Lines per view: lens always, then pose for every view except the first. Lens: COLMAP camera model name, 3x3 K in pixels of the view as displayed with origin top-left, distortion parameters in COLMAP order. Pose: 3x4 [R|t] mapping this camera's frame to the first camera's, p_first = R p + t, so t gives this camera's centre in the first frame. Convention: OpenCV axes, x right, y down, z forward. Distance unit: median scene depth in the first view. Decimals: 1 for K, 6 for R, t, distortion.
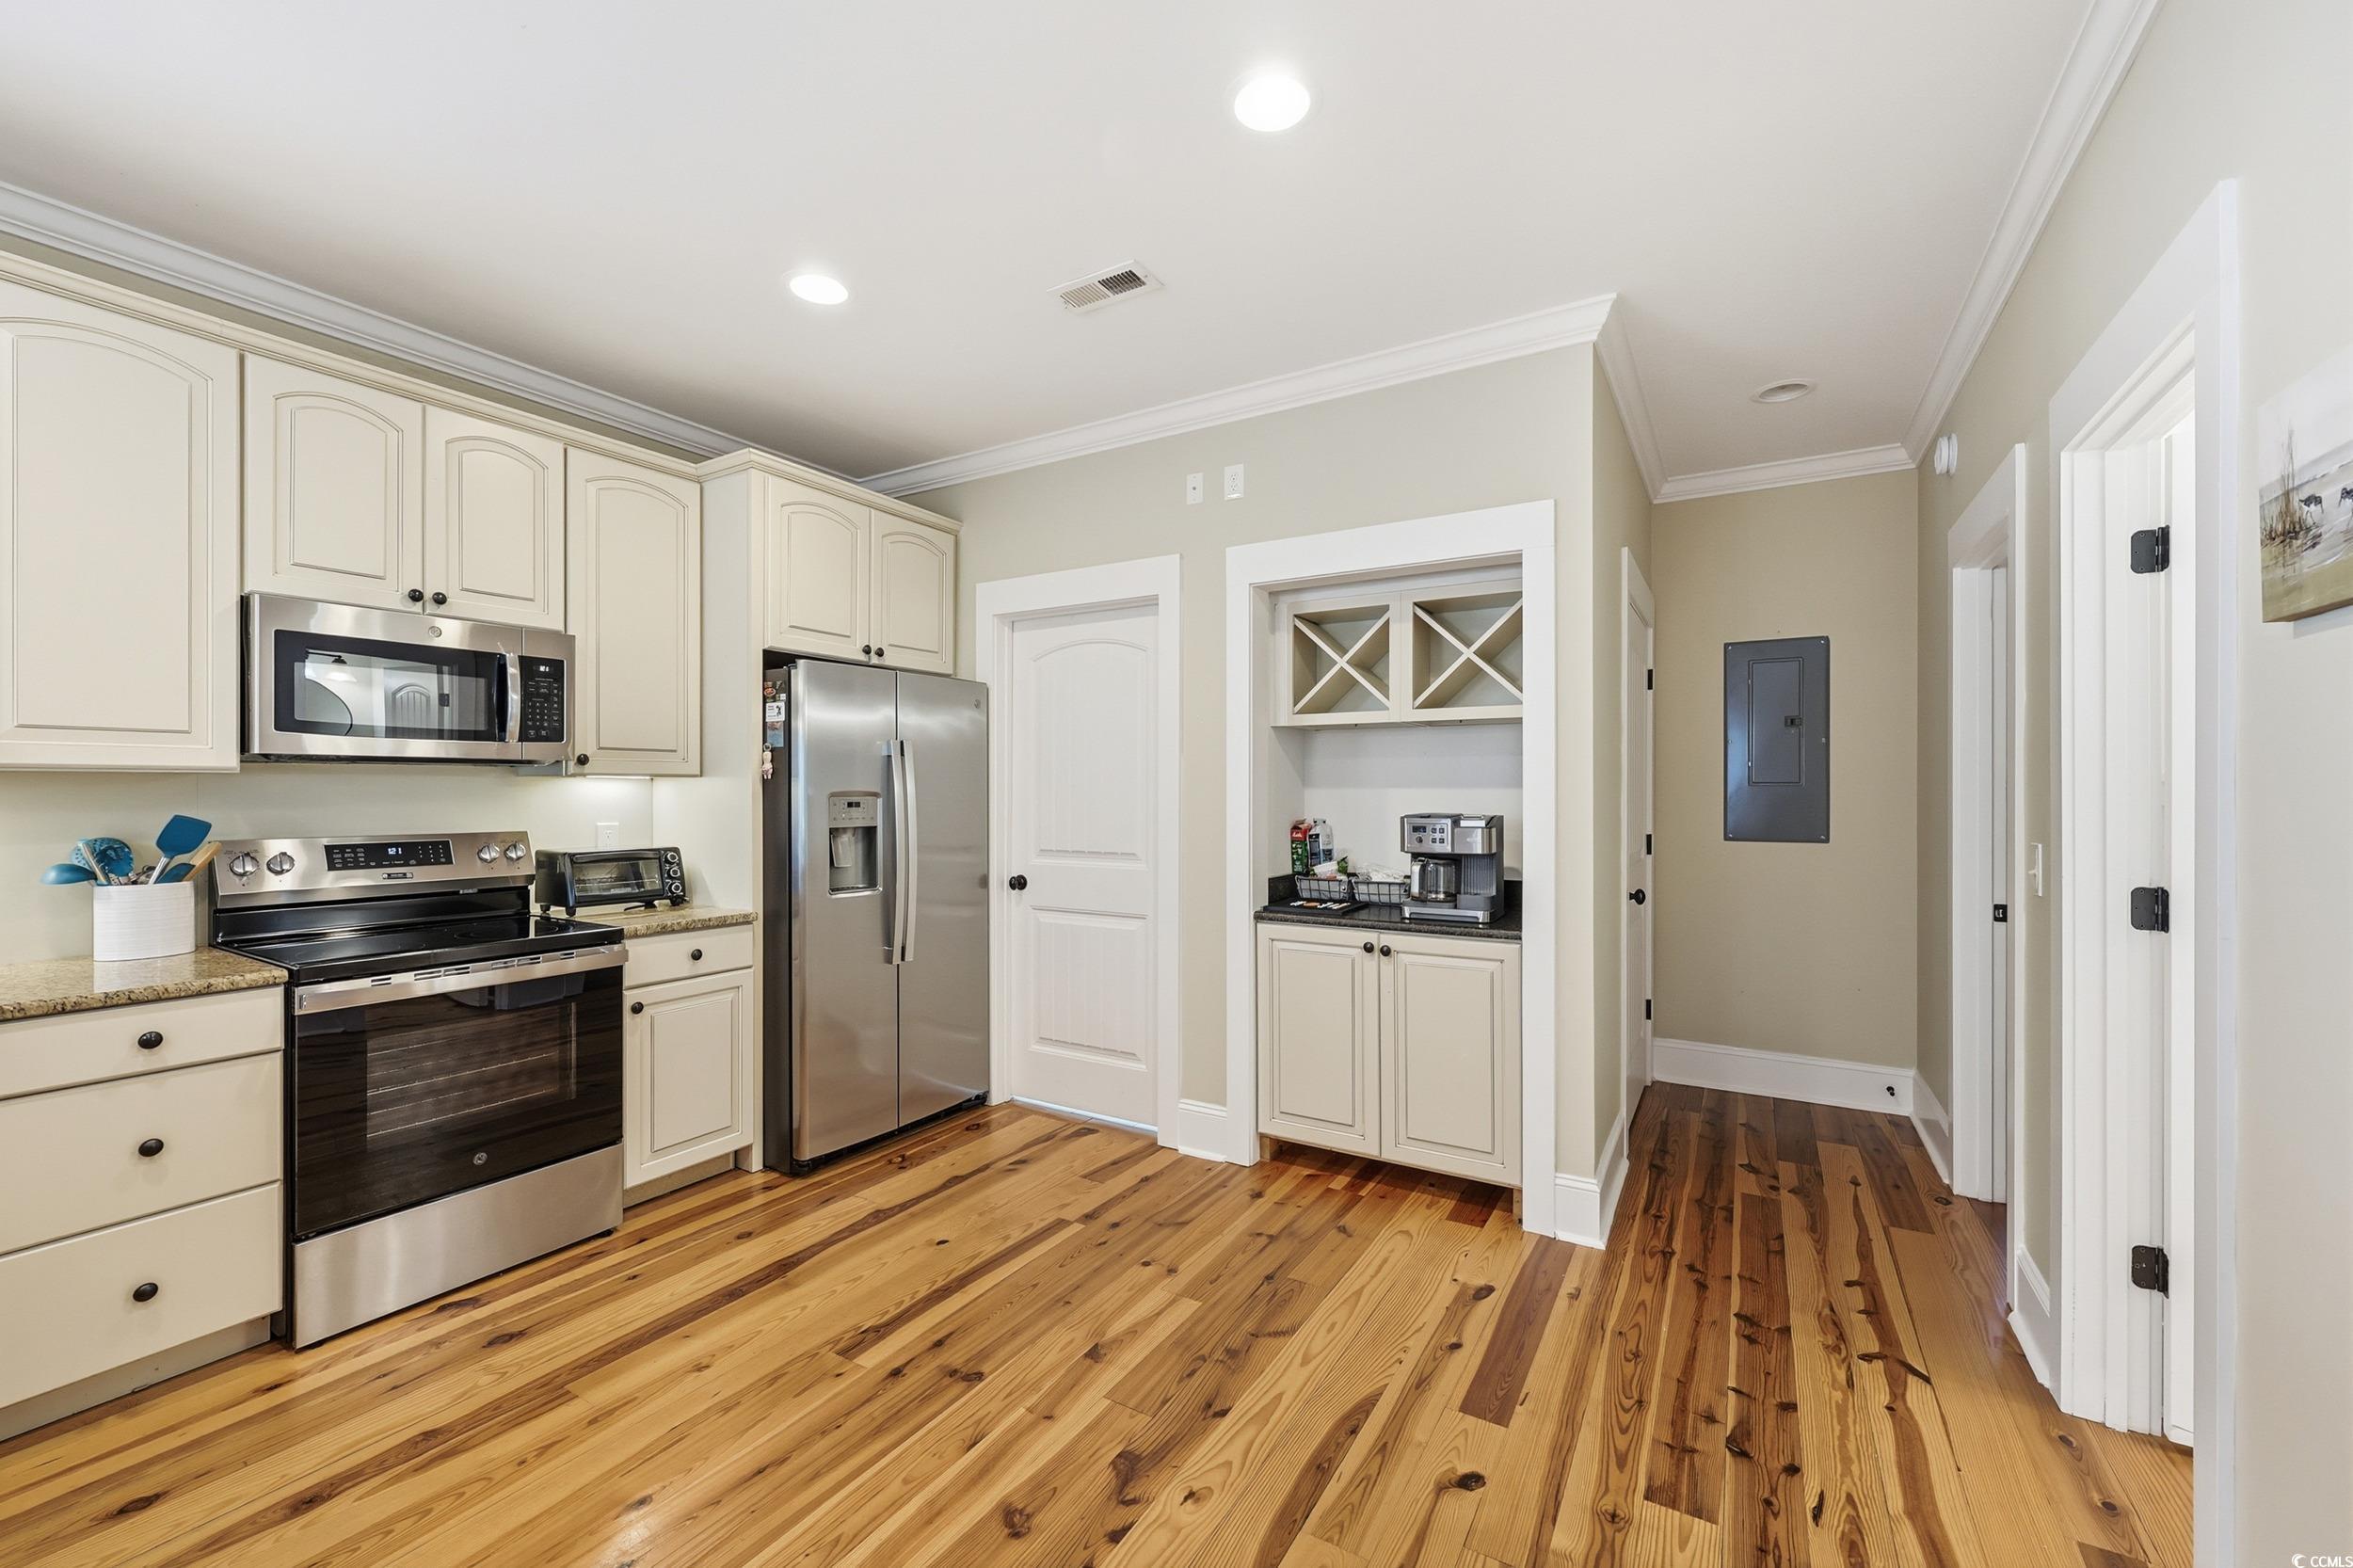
lens RADIAL K [[949.9, 0, 1171.7], [0, 949.9, 787.4], [0, 0, 1]] dist [-0.000482, -0.000079]
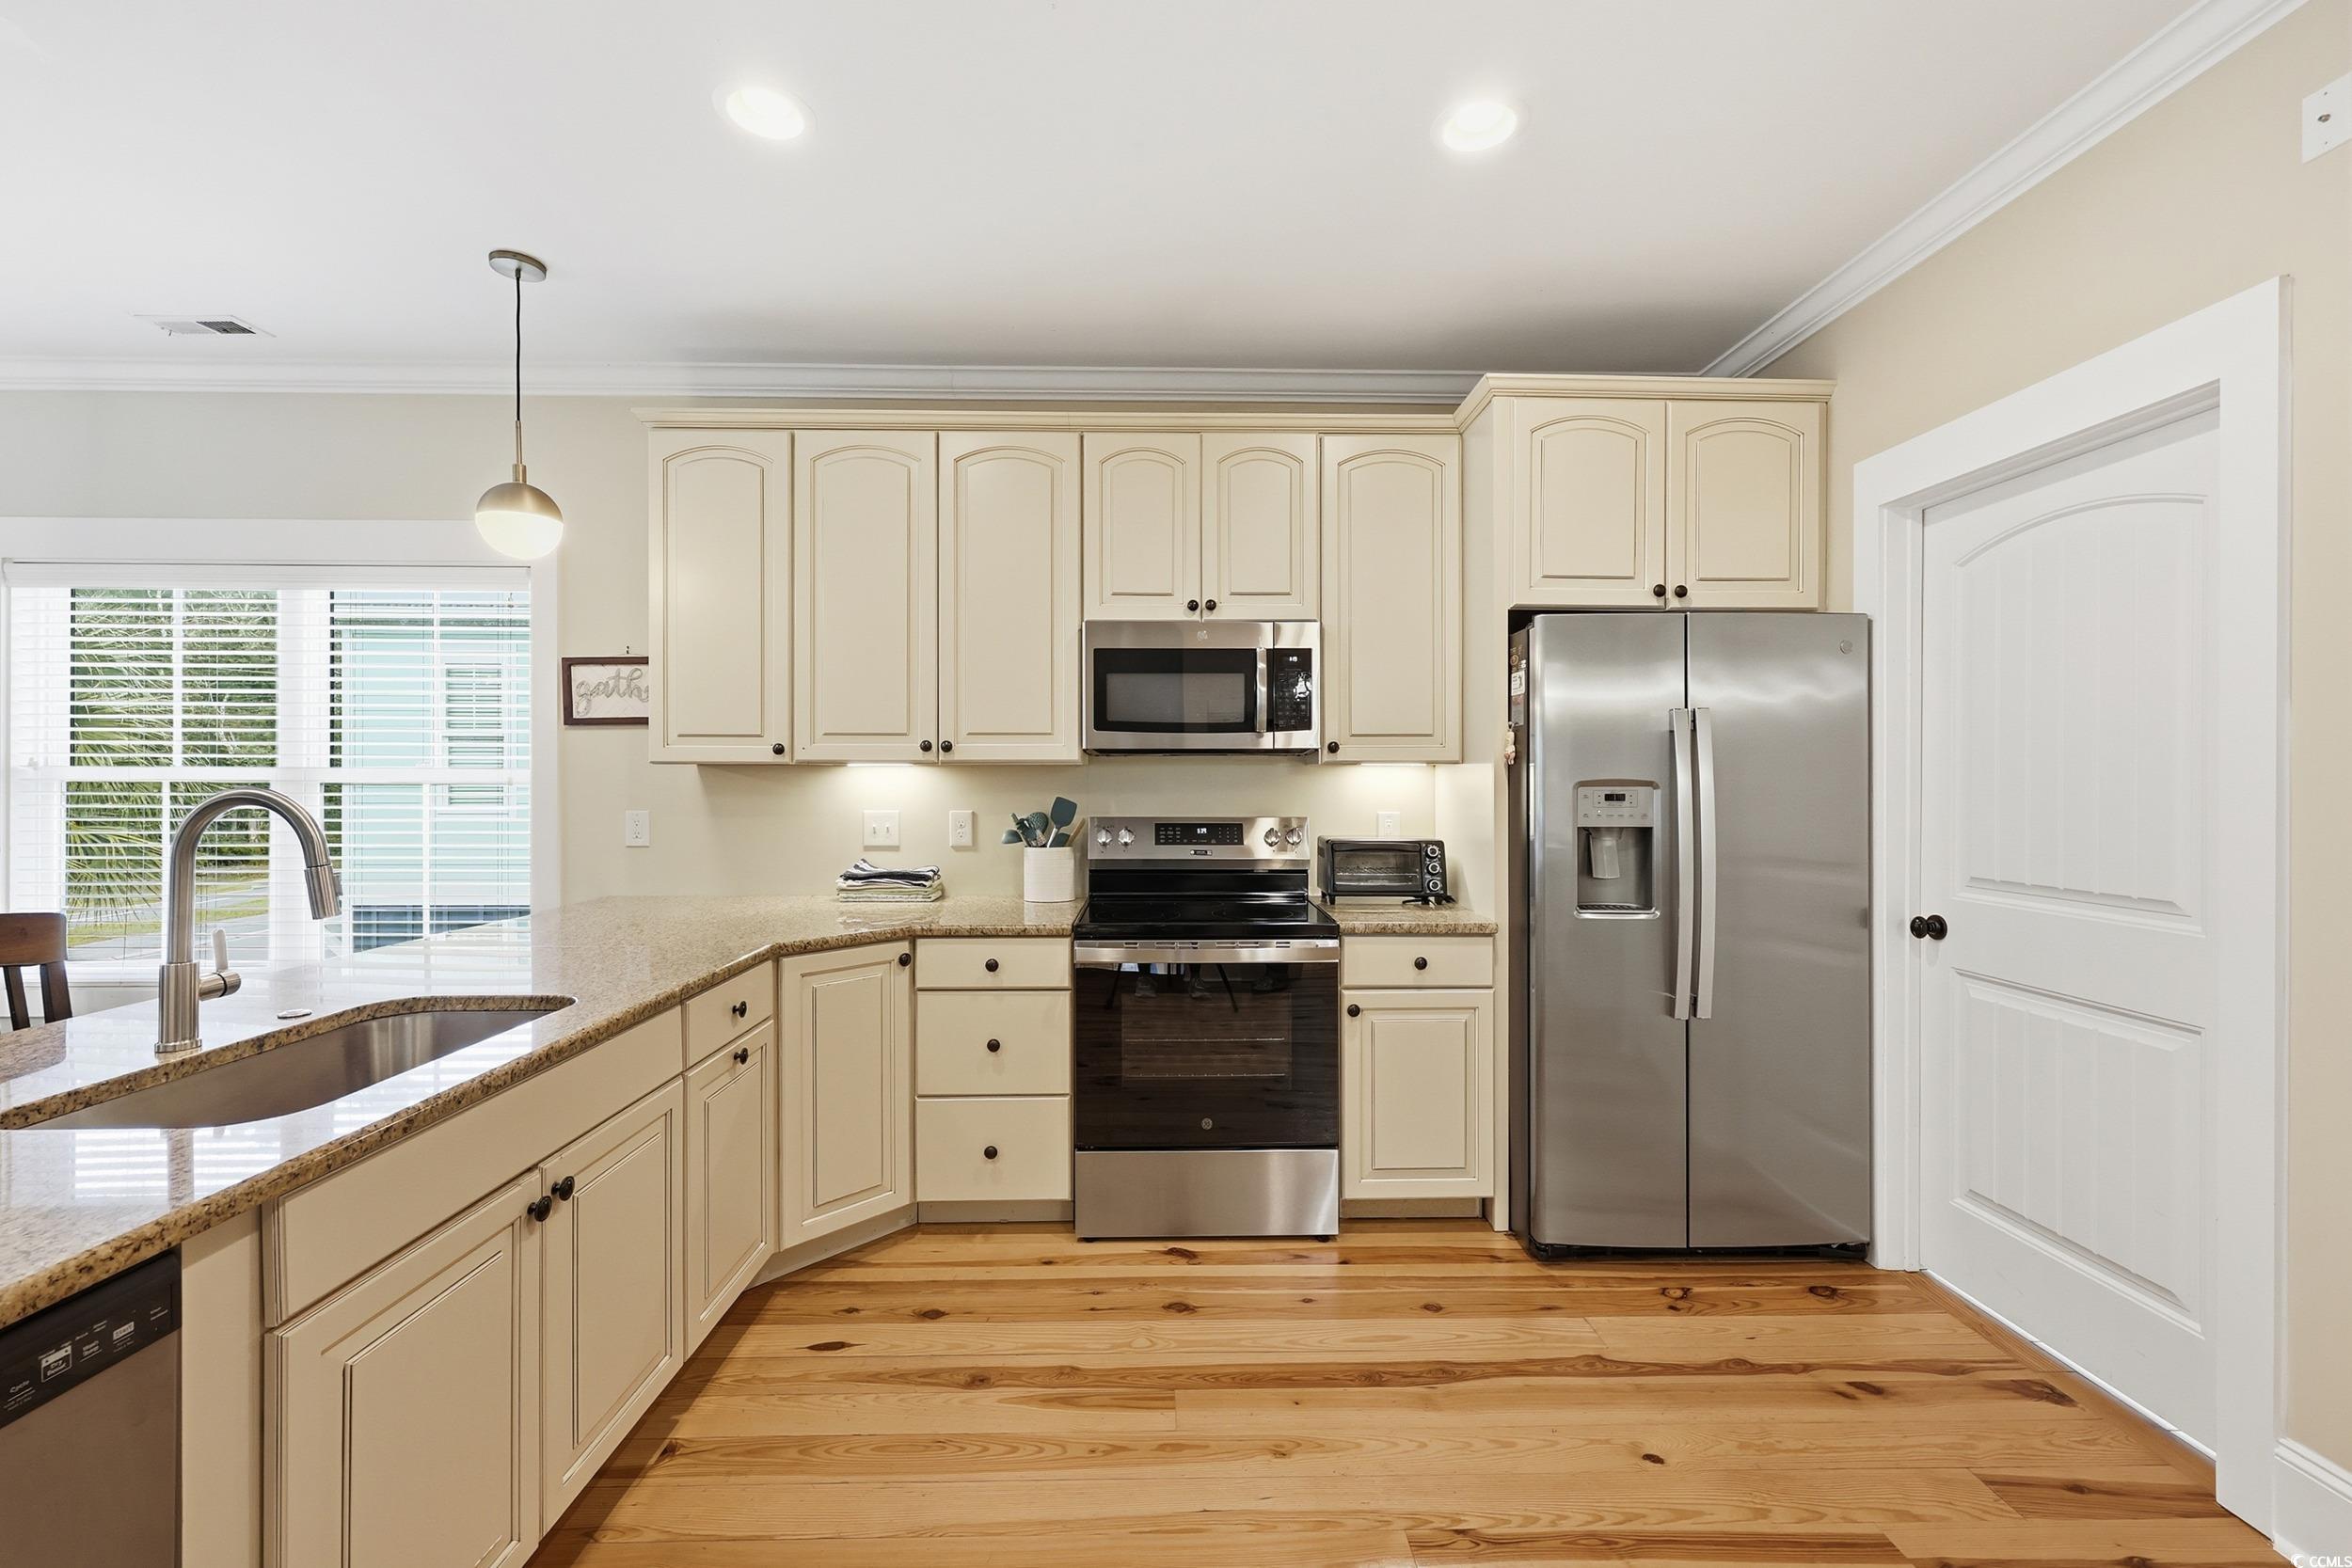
lens RADIAL K [[949.4, 0, 1178.5], [0, 949.4, 777.7], [0, 0, 1]] dist [-0.000482, -0.000079]
pose [[0.539261, 0.000756, -0.842138, 0.133471], [0.001759, 0.999996, 0.002024, 0.000257], [0.842137, -0.002573, 0.539258, 0.350211]]
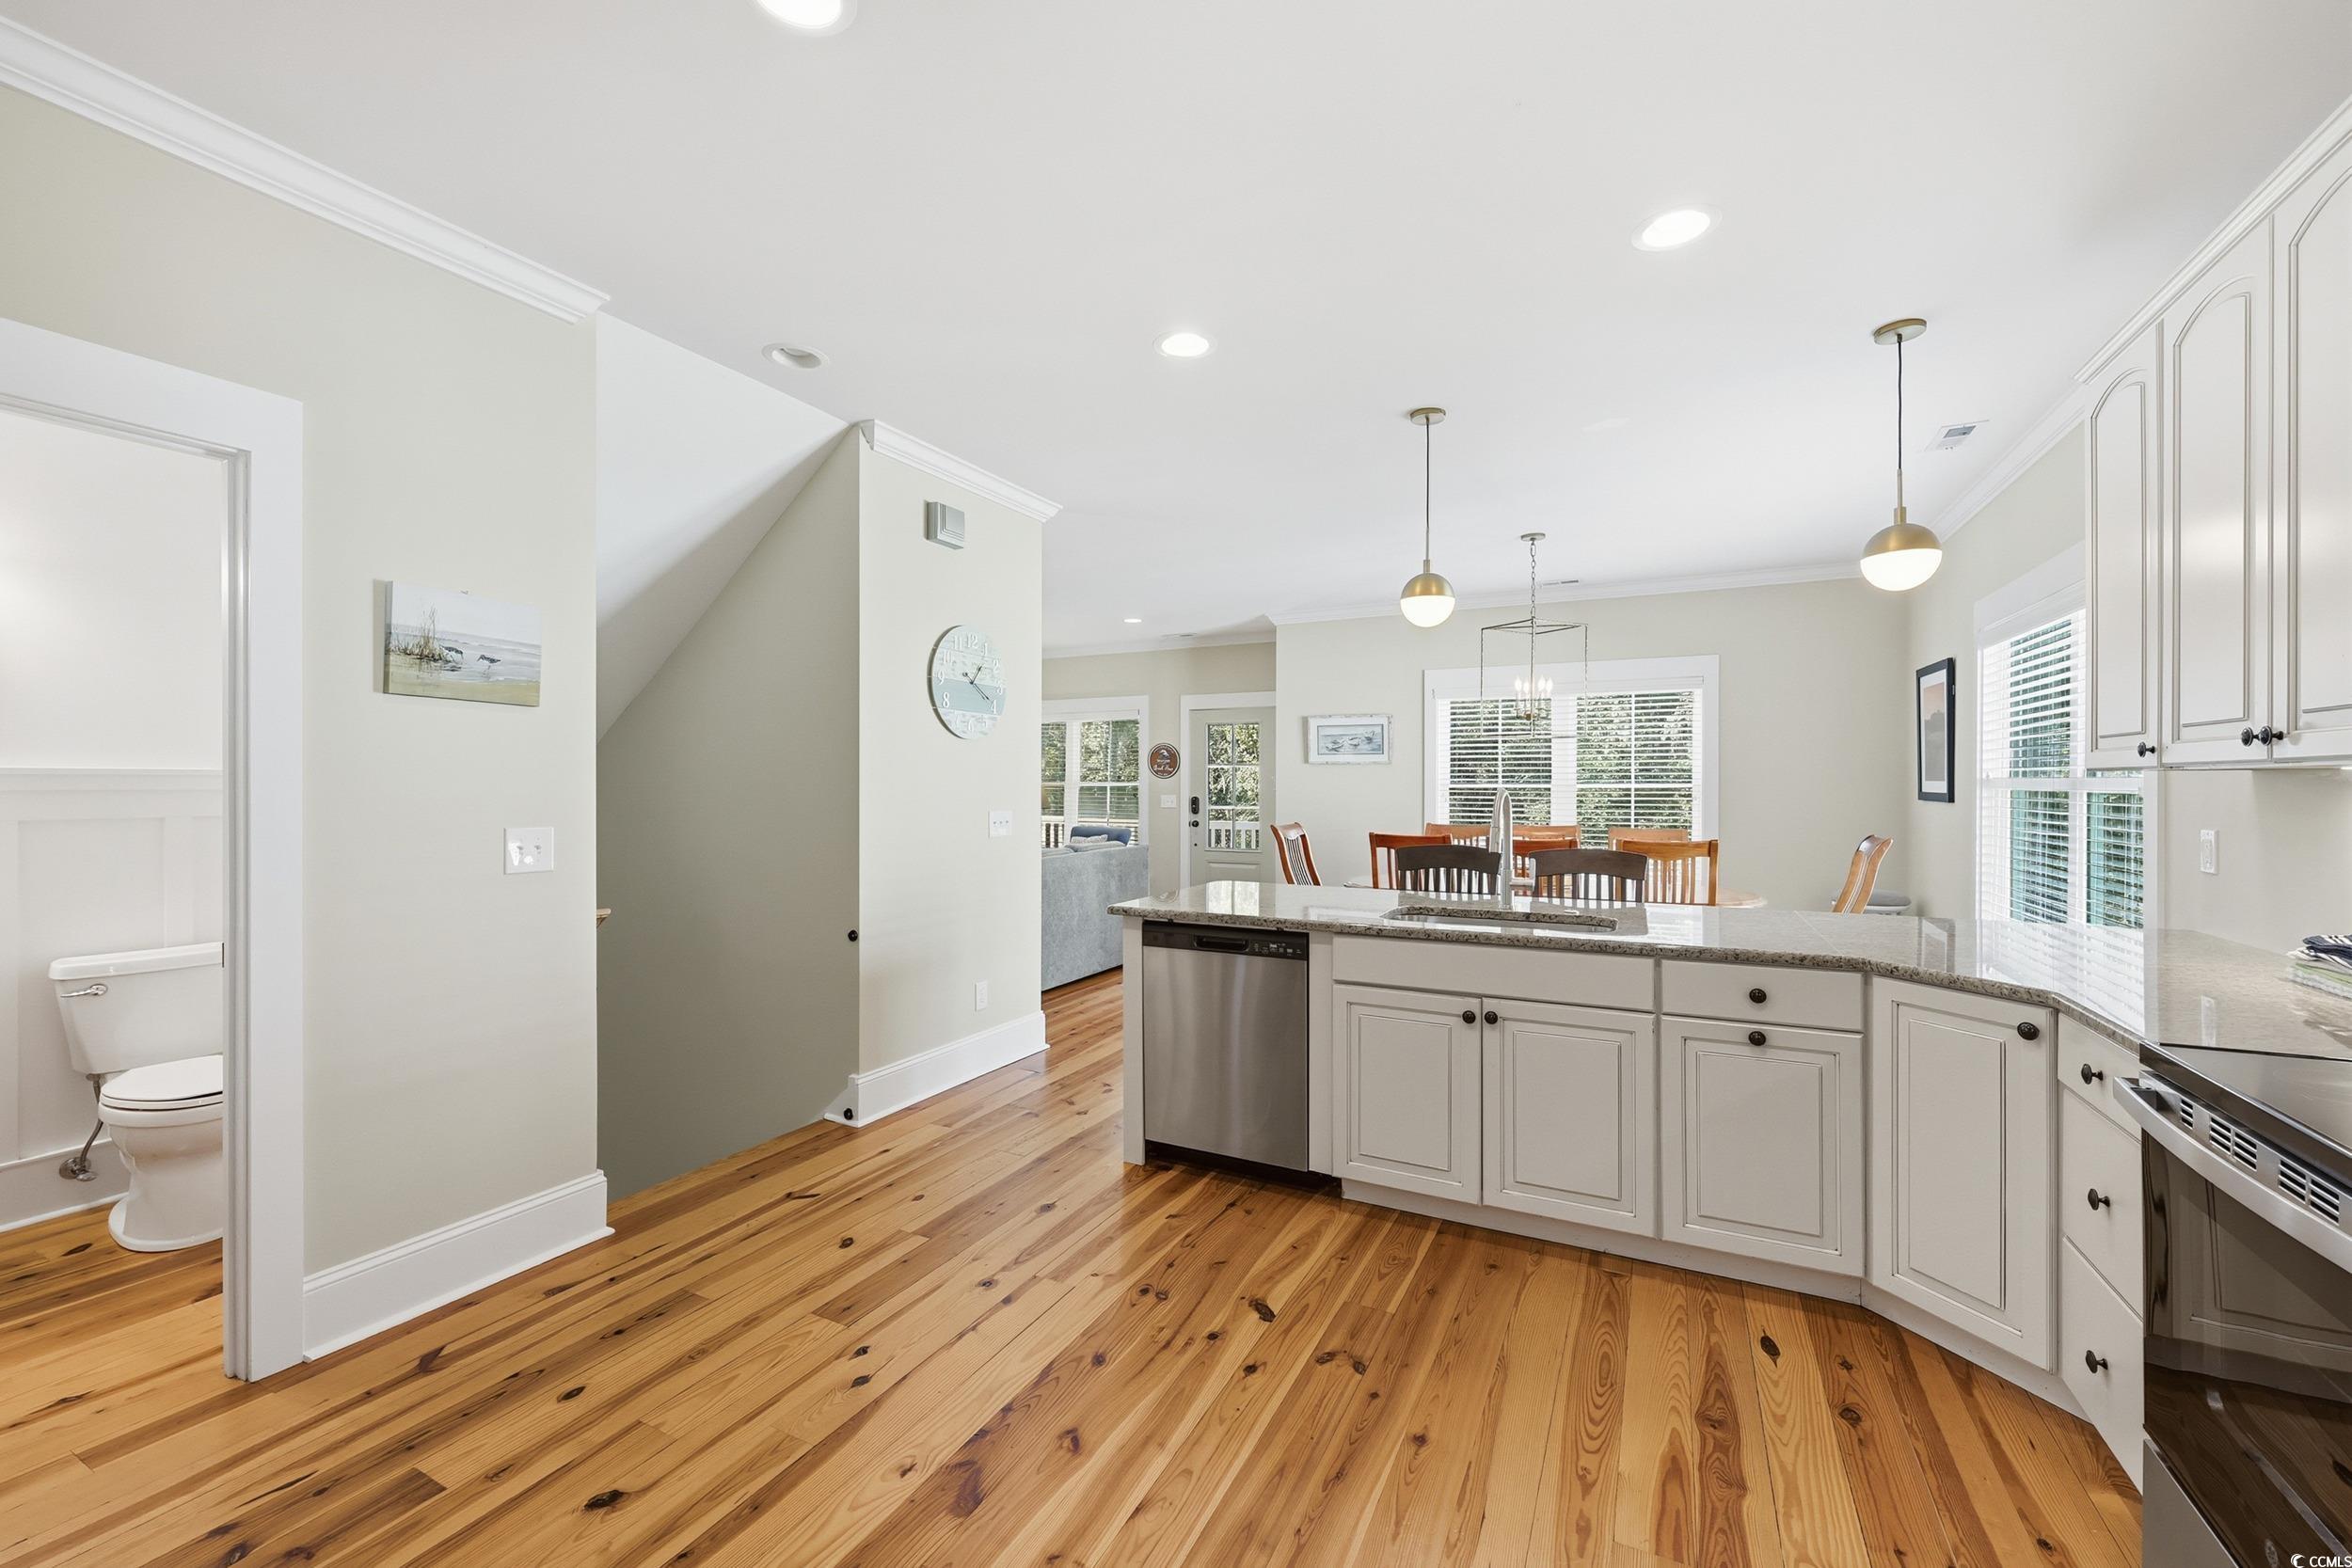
lens RADIAL K [[949.4, 0, 1178.6], [0, 949.4, 785.7], [0, 0, 1]] dist [-0.000482, -0.000079]
pose [[-0.997089, -0.003870, -0.076144, -0.120116], [-0.003938, 0.999992, 0.000730, 0.002421], [0.076140, 0.001028, -0.997097, 1.262883]]
